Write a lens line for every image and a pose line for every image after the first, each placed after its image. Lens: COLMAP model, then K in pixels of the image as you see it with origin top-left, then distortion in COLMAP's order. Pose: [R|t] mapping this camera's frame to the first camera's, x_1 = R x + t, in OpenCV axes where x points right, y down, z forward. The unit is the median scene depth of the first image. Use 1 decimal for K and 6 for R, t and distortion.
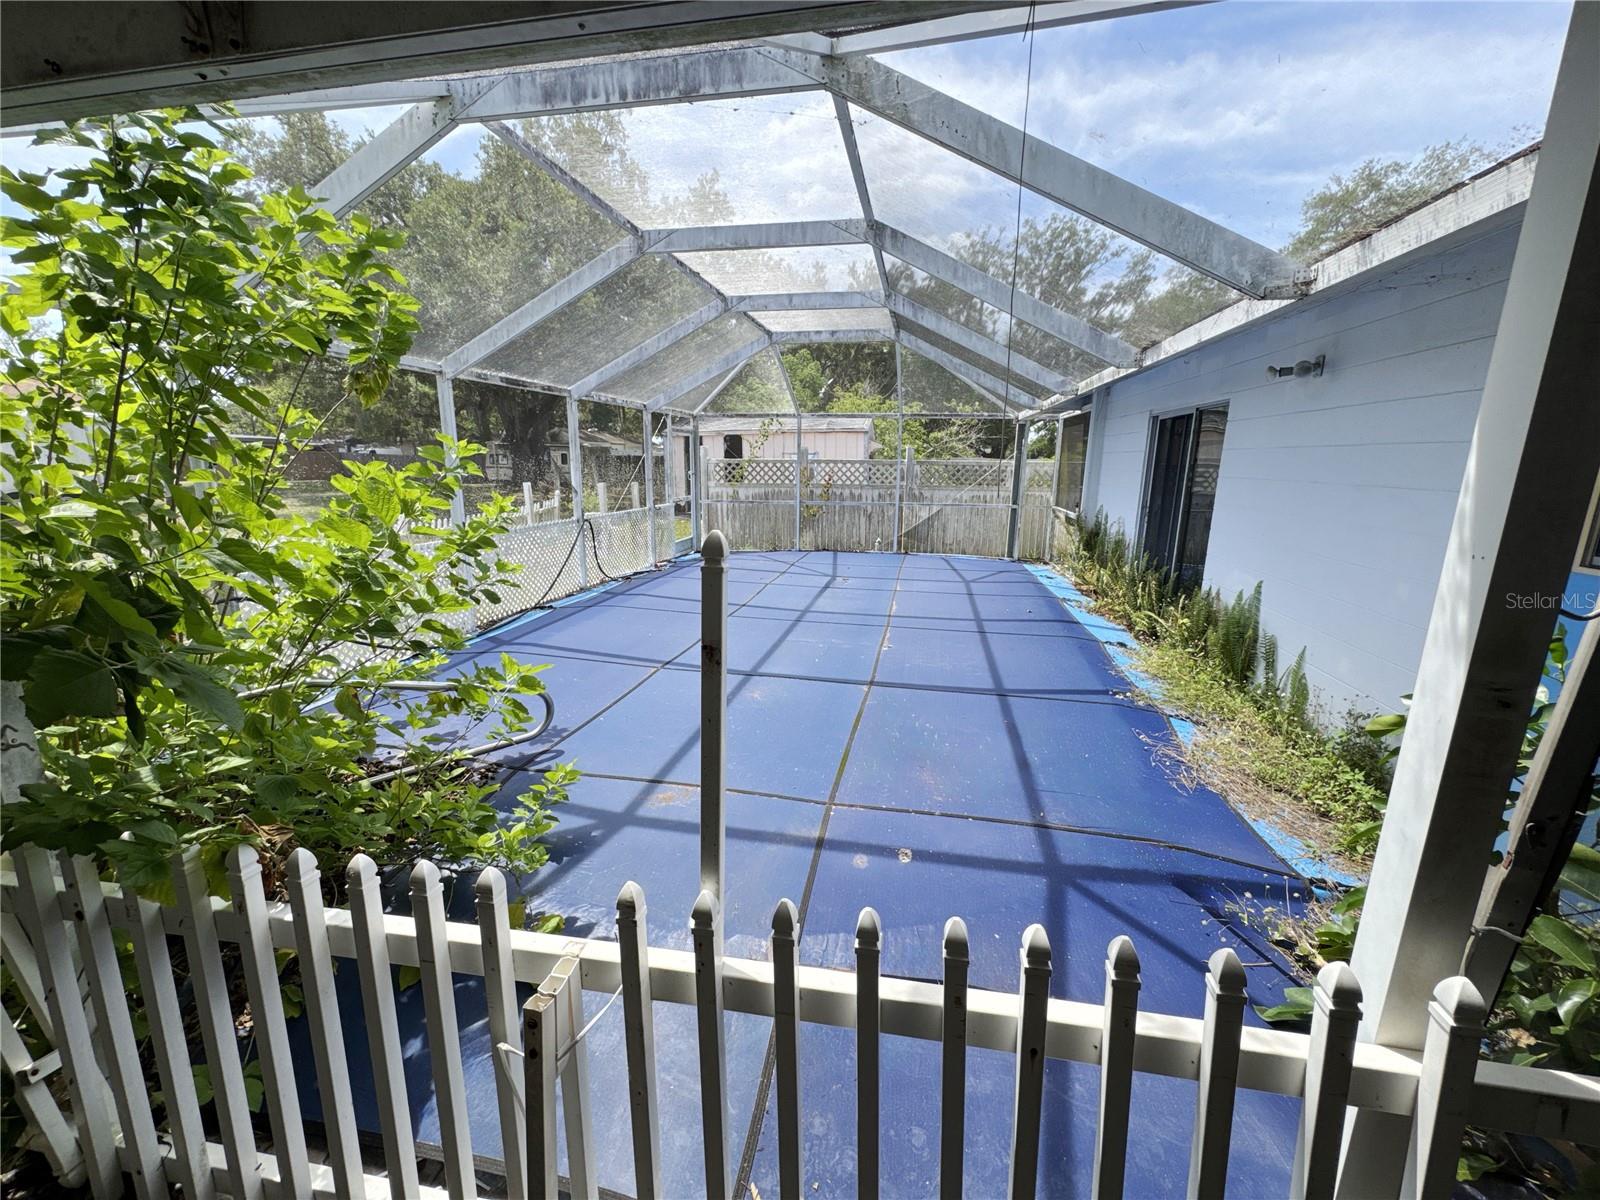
lens RADIAL K [[644.8, 0, 800.0], [0, 644.8, 600.0], [0, 0, 1]] dist [-0.012962, 0.000189]
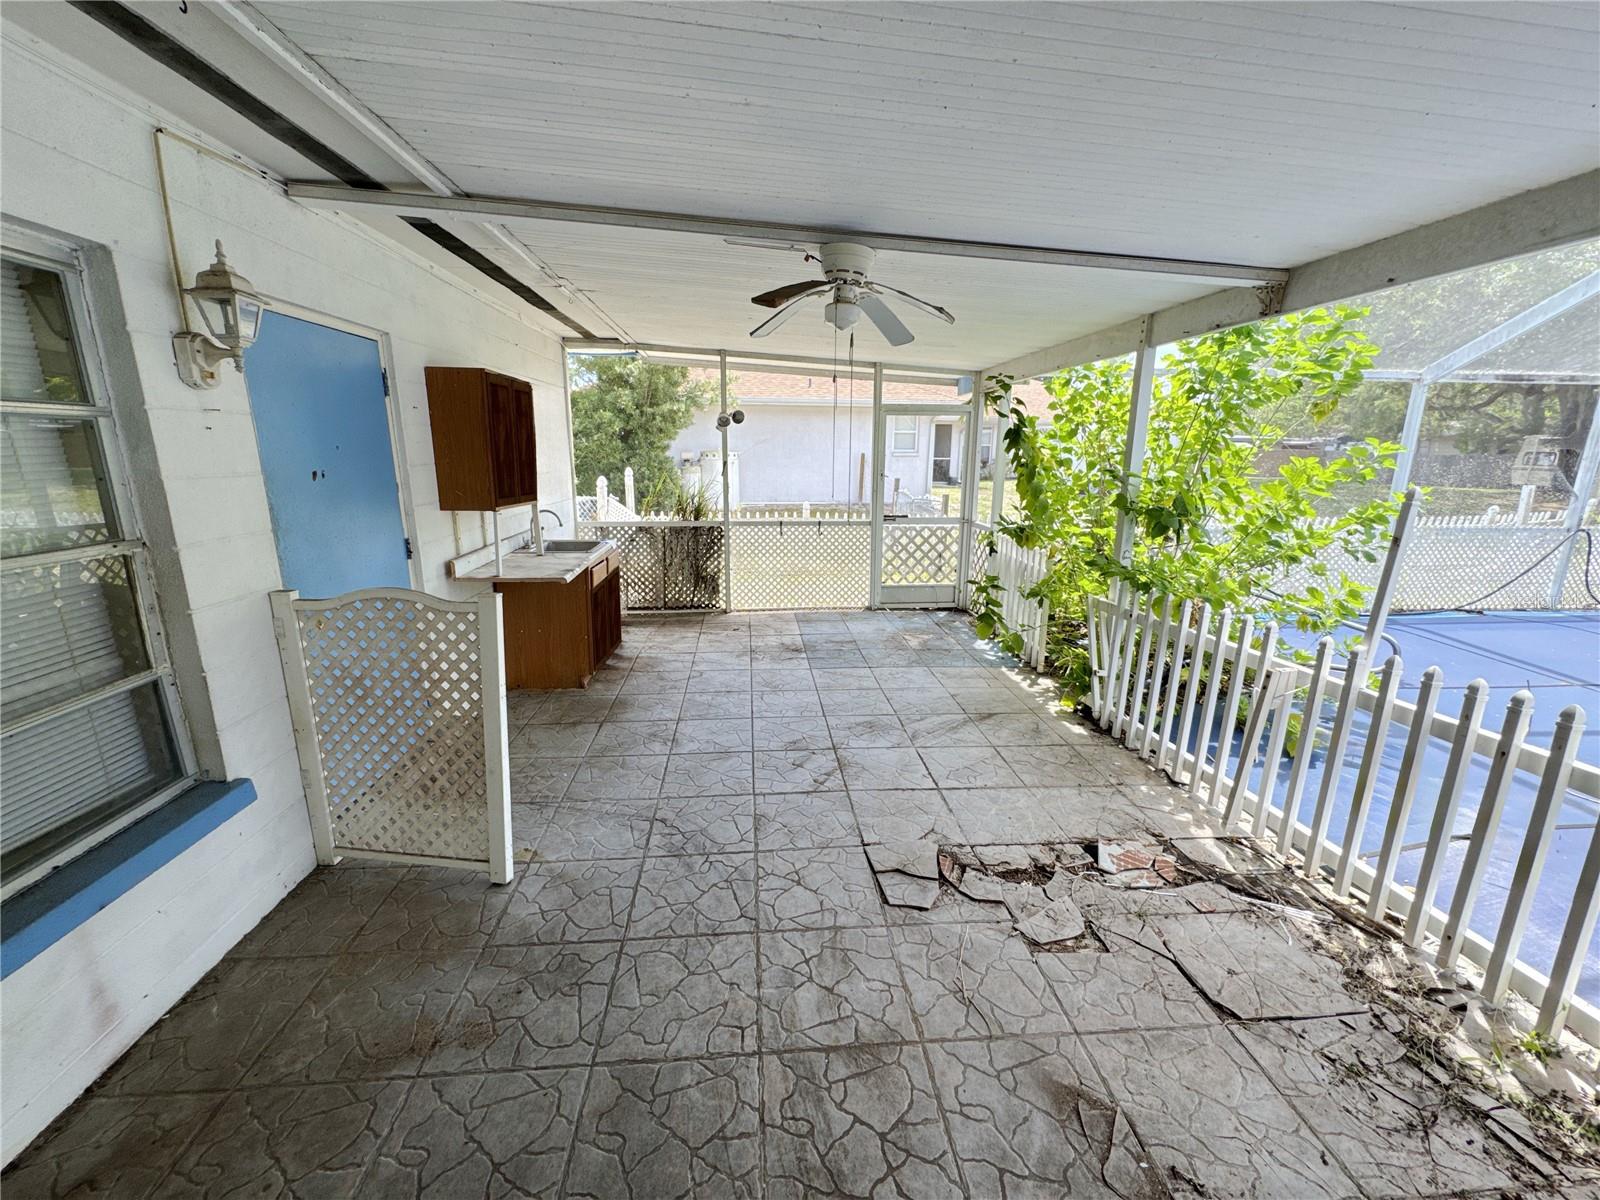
lens RADIAL K [[644.8, 0, 800.0], [0, 644.8, 600.0], [0, 0, 1]] dist [-0.012962, 0.000189]
pose [[0.276919, 0.208855, -0.937921, 0.505607], [-0.206326, 0.966249, 0.154246, 0.131007], [0.938480, 0.150803, 0.310665, -0.576327]]
